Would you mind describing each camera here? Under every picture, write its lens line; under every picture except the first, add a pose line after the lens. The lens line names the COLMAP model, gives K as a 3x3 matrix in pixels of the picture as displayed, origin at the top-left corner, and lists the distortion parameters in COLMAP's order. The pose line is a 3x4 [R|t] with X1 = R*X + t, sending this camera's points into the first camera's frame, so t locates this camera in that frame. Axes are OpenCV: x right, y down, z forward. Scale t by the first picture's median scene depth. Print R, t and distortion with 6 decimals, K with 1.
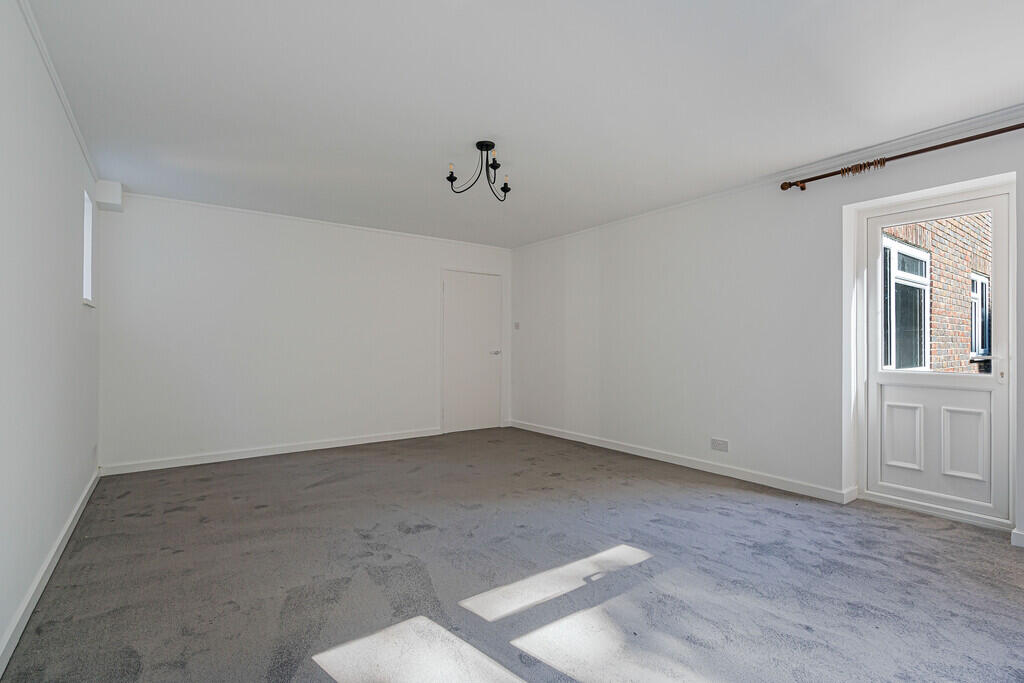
lens RADIAL K [[474.5, 0, 512.0], [0, 474.5, 341.5], [0, 0, 1]] dist [-0.000041, -0.000010]
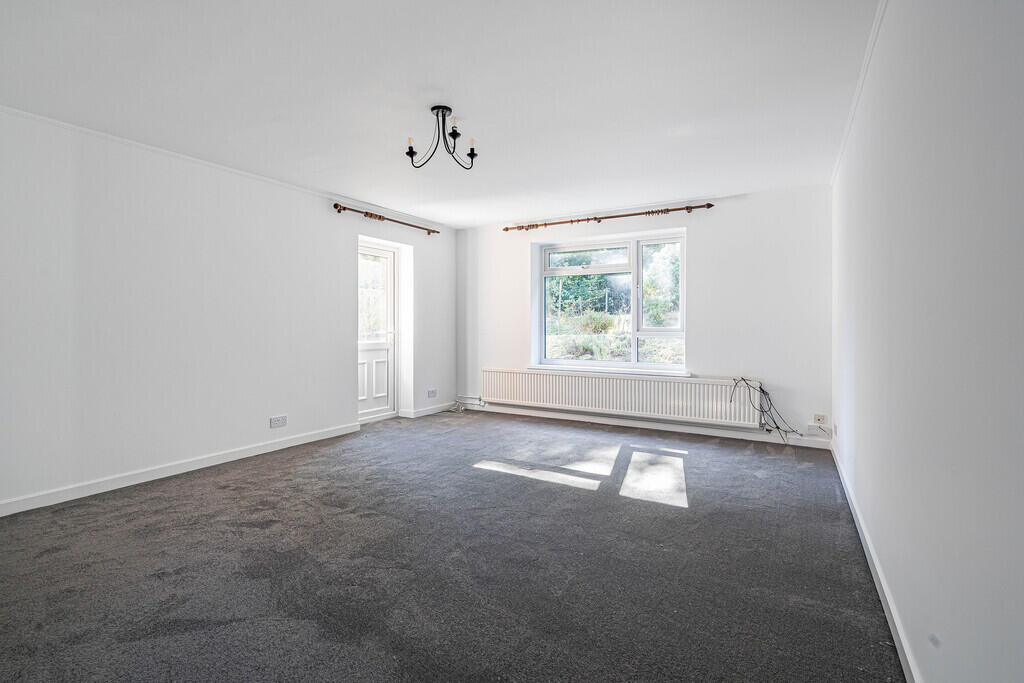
lens RADIAL K [[476.7, 0, 512.6], [0, 476.7, 324.6], [0, 0, 1]] dist [-0.000272, -0.000014]
pose [[-0.392329, -0.005135, 0.919810, -0.963754], [-0.011709, 0.999931, 0.000588, -0.005894], [-0.919750, -0.010539, -0.392363, 1.234876]]
